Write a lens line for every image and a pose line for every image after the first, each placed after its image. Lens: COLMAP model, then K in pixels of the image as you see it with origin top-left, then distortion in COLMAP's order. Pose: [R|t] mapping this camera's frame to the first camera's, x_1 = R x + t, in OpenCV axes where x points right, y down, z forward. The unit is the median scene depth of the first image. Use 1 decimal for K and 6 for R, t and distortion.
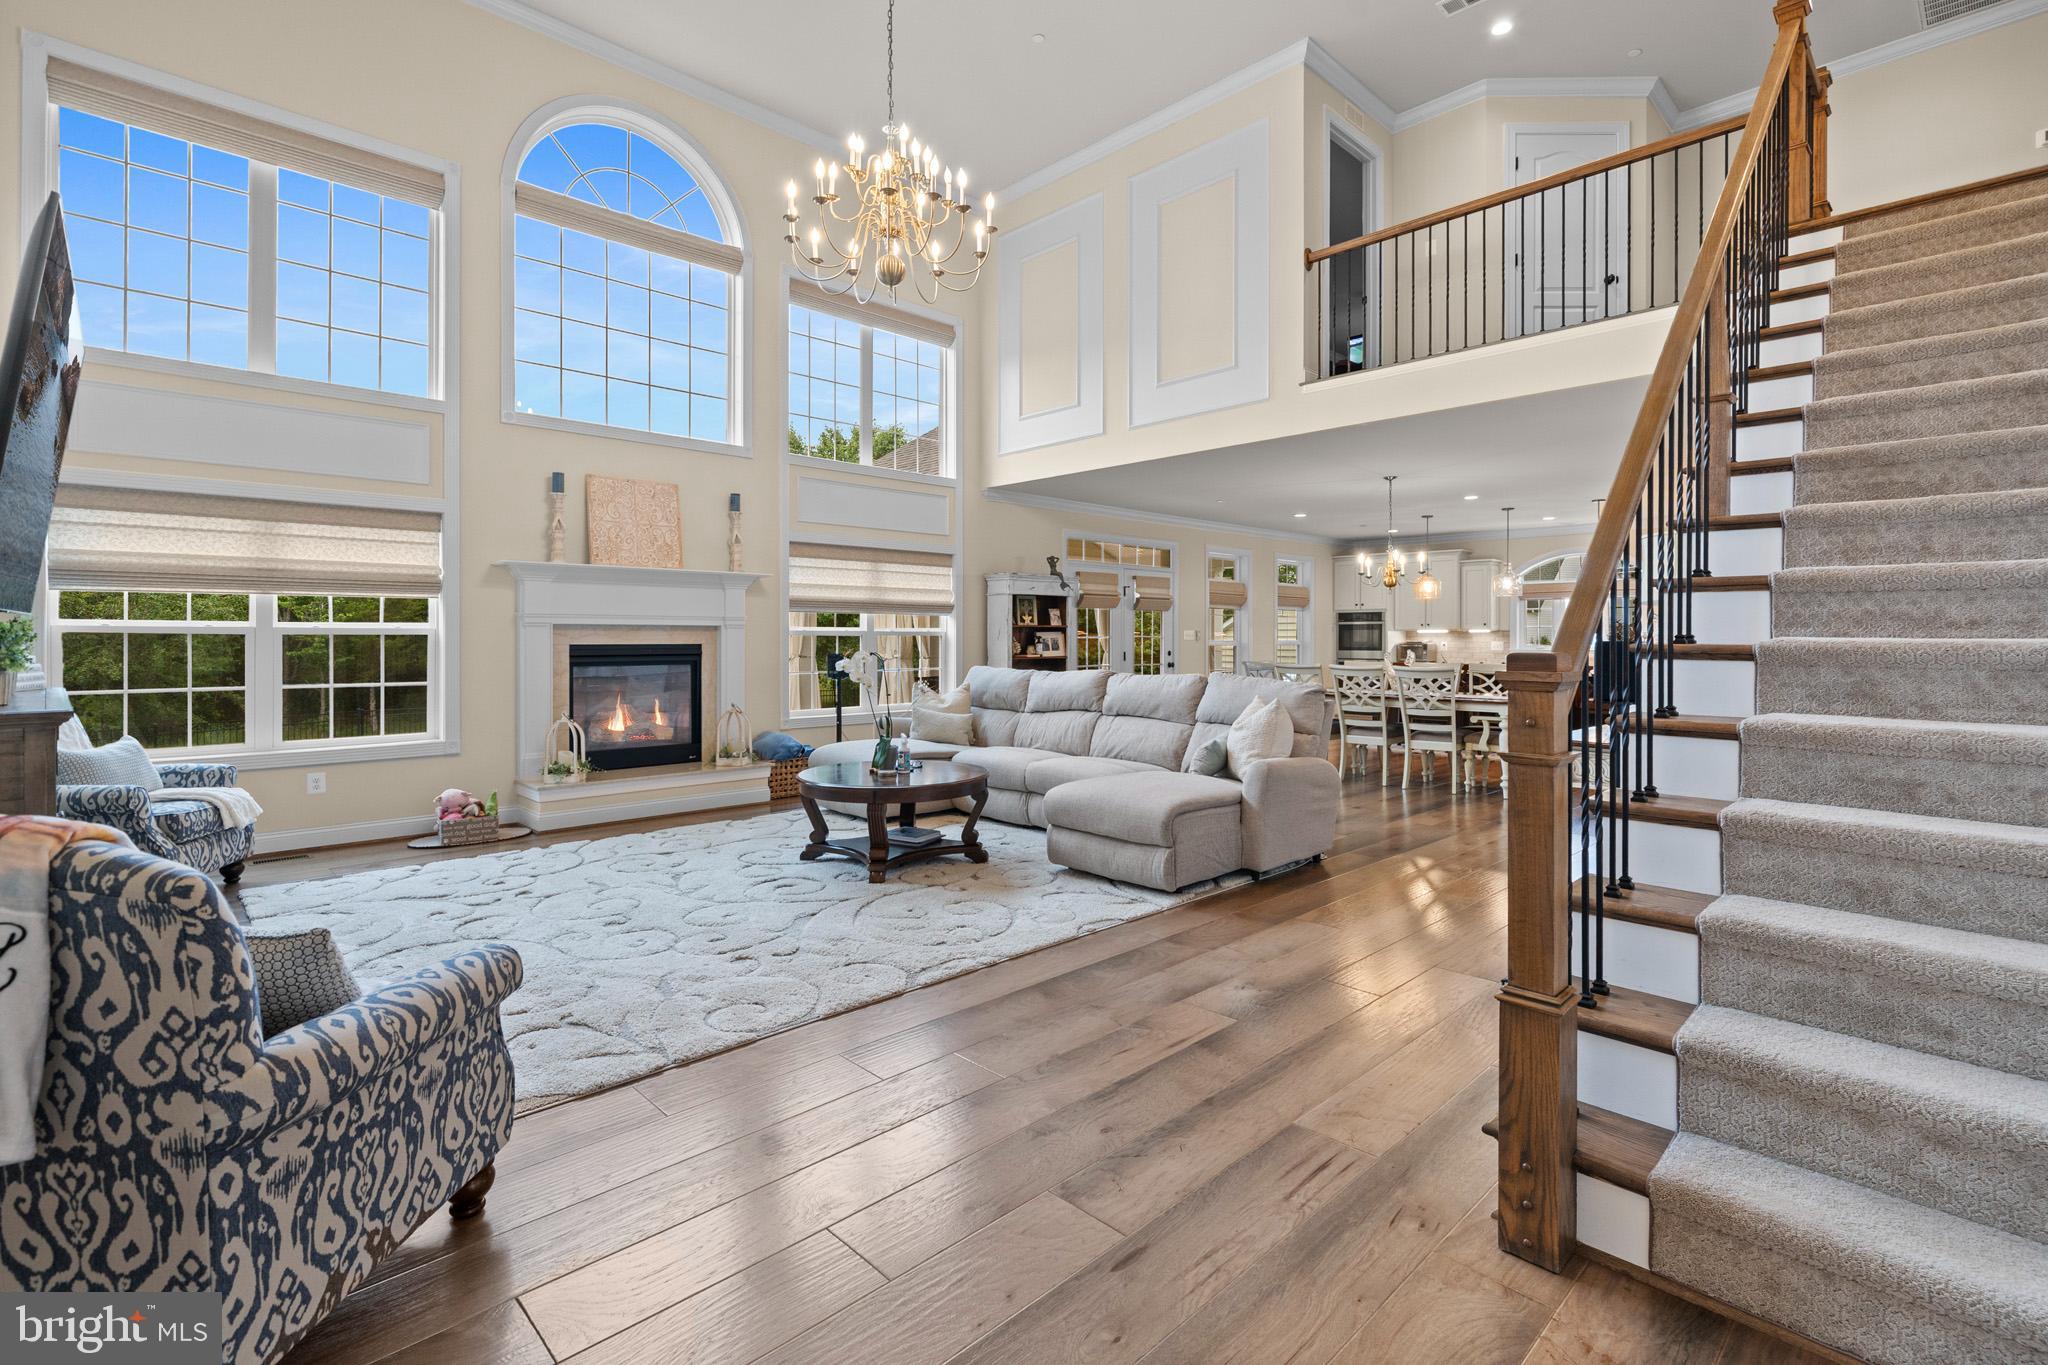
lens RADIAL K [[927.4, 0, 1069.6], [0, 927.4, 643.6], [0, 0, 1]] dist [0.001964, -0.000120]
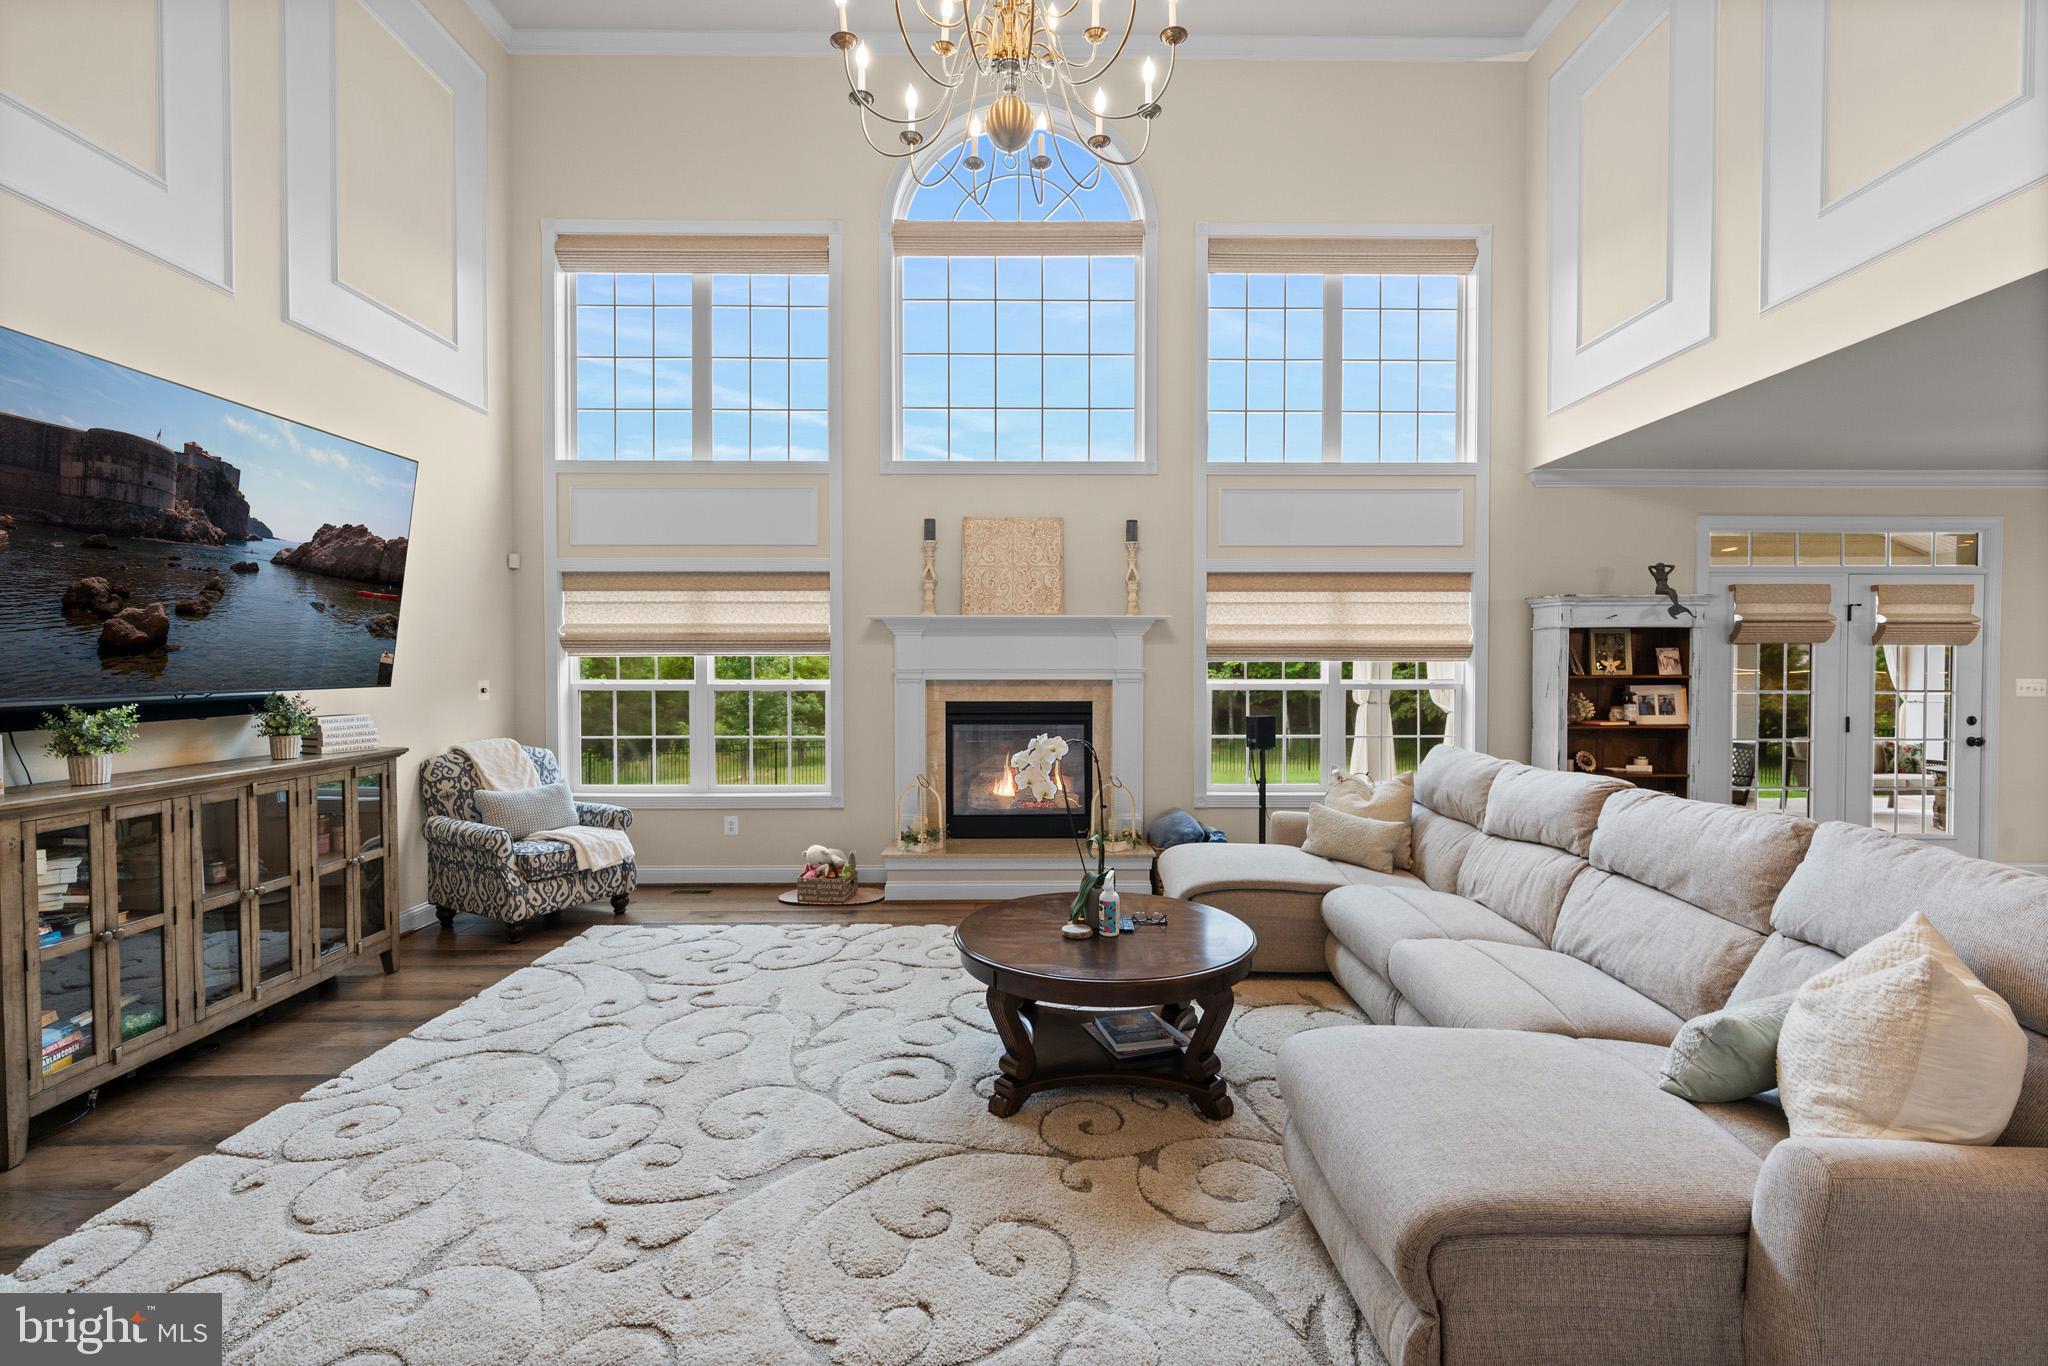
lens RADIAL K [[895.4, 0, 1055.1], [0, 895.4, 682.5], [0, 0, 1]] dist [0.000834, 0.000021]
pose [[0.708765, 0.014638, -0.705293, 0.167214], [-0.005303, 0.999867, 0.015422, -0.030528], [0.705425, -0.007190, 0.708748, 0.409148]]
